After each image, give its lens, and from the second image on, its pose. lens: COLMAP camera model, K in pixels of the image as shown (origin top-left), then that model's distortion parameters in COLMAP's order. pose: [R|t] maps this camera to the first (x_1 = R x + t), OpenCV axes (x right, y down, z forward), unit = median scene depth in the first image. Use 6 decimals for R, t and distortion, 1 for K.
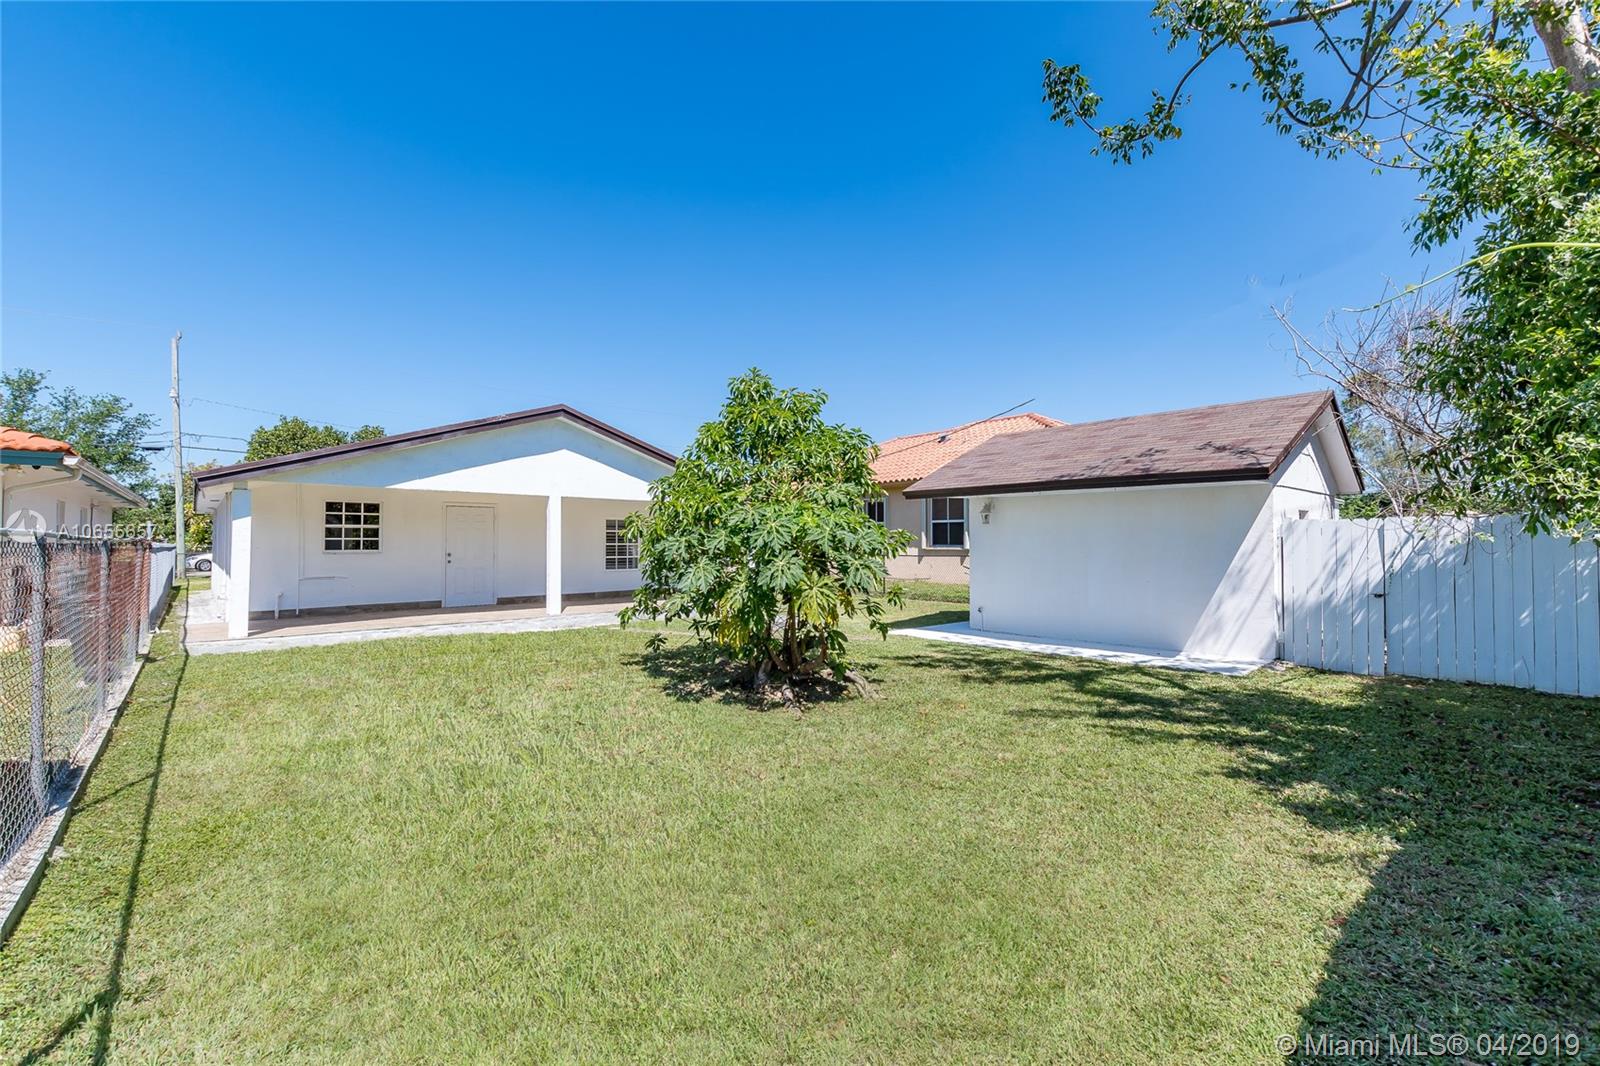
lens RADIAL K [[686.2, 0, 798.2], [0, 686.2, 536.0], [0, 0, 1]] dist [-0.001106, -0.000091]
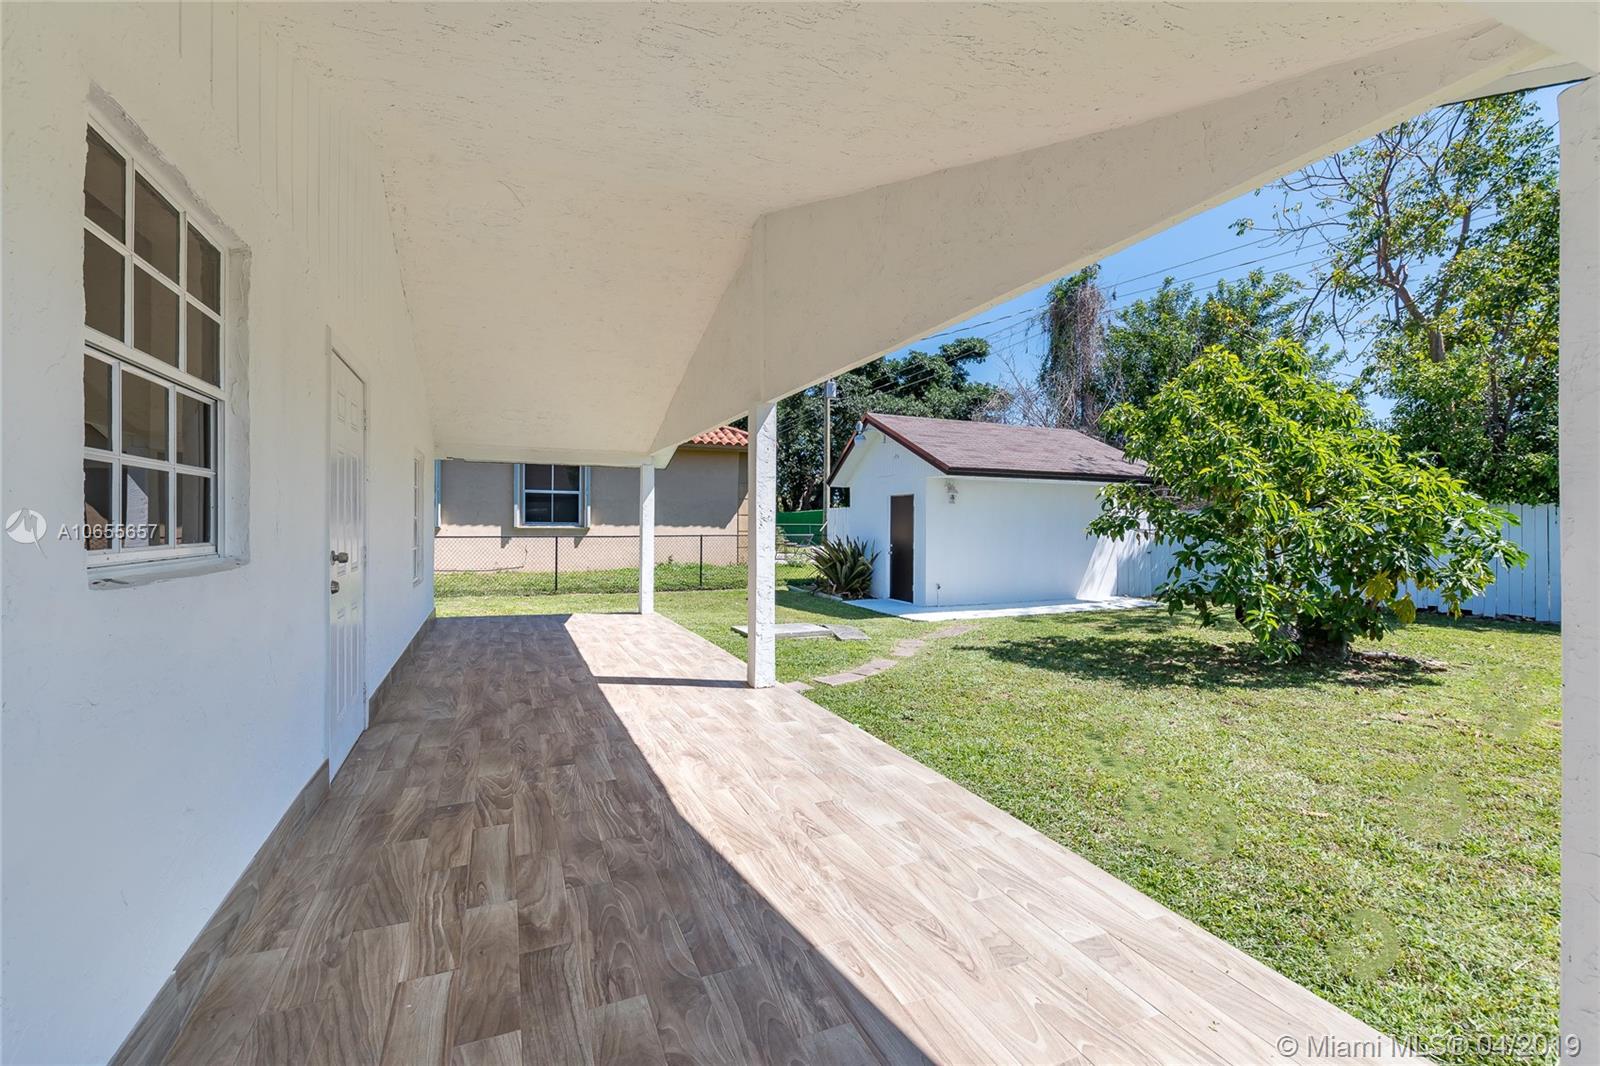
lens RADIAL K [[686.2, 0, 798.1], [0, 686.2, 525.1], [0, 0, 1]] dist [-0.001106, -0.000091]
pose [[0.291864, -0.000695, 0.956460, -0.732437], [-0.016324, 0.999850, 0.005707, 0.012036], [-0.956321, -0.017279, 0.291809, 0.846120]]
